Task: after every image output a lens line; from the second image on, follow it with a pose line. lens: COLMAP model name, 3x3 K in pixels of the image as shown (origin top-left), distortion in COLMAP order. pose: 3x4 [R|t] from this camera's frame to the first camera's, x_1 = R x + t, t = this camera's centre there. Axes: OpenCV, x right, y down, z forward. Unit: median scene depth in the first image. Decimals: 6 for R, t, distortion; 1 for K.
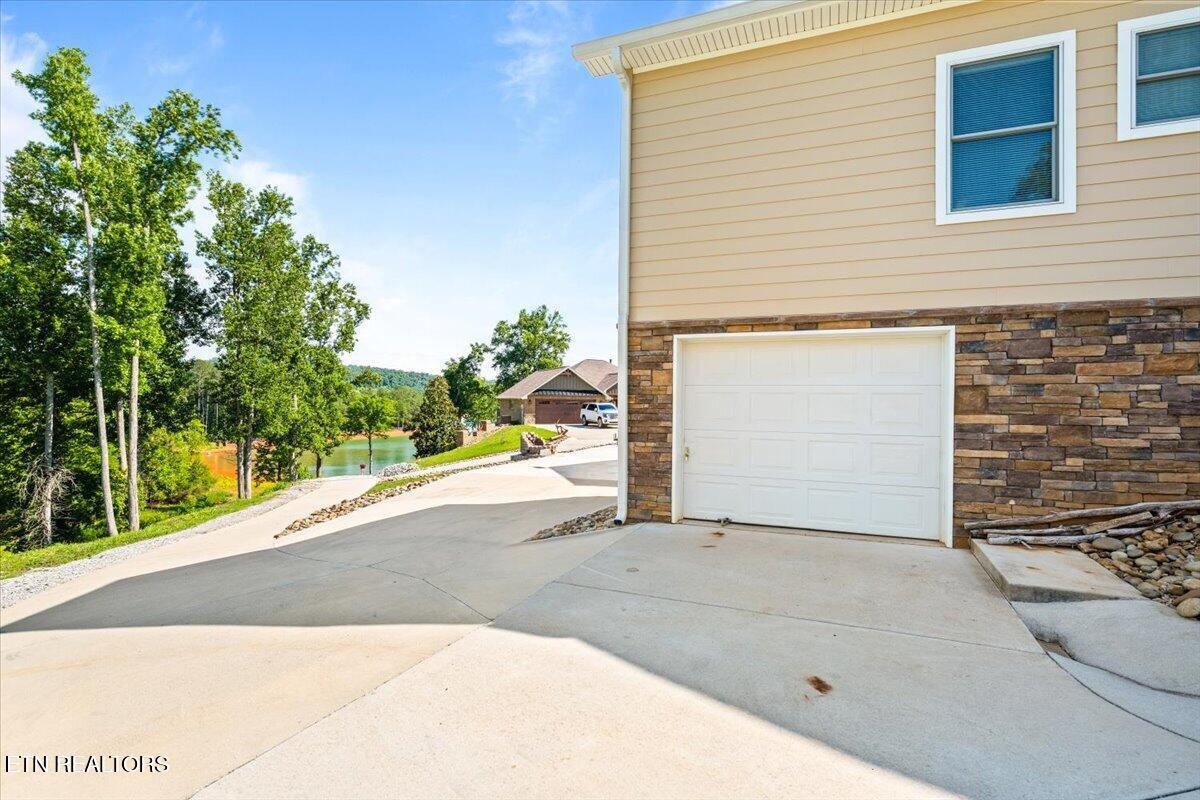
lens RADIAL K [[560.4, 0, 599.0], [0, 560.4, 396.3], [0, 0, 1]] dist [-0.005087, -0.000675]
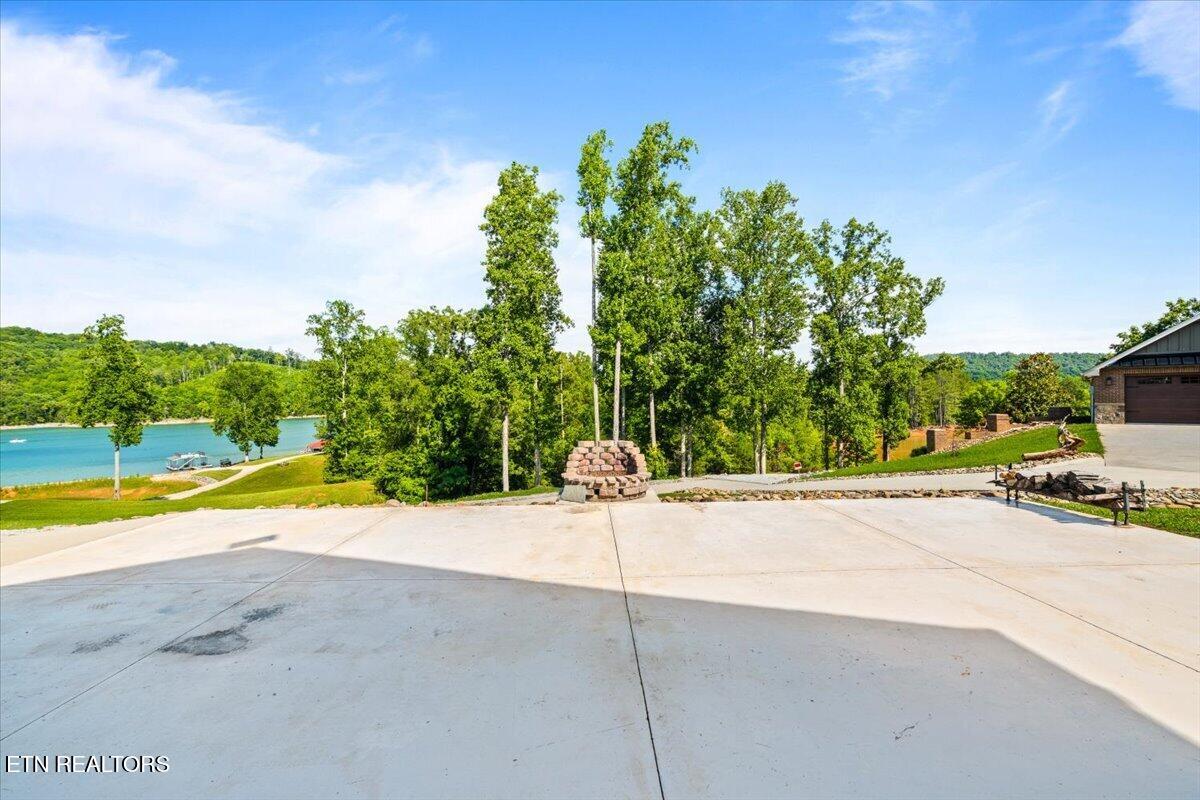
lens RADIAL K [[473.4, 0, 600.0], [0, 473.4, 400.0], [0, 0, 1]] dist [0.002942, 0.000107]
pose [[0.396389, -0.005278, -0.918068, 0.058153], [0.025913, 0.999649, 0.005441, 0.008458], [0.917717, -0.025946, 0.396386, 0.258609]]
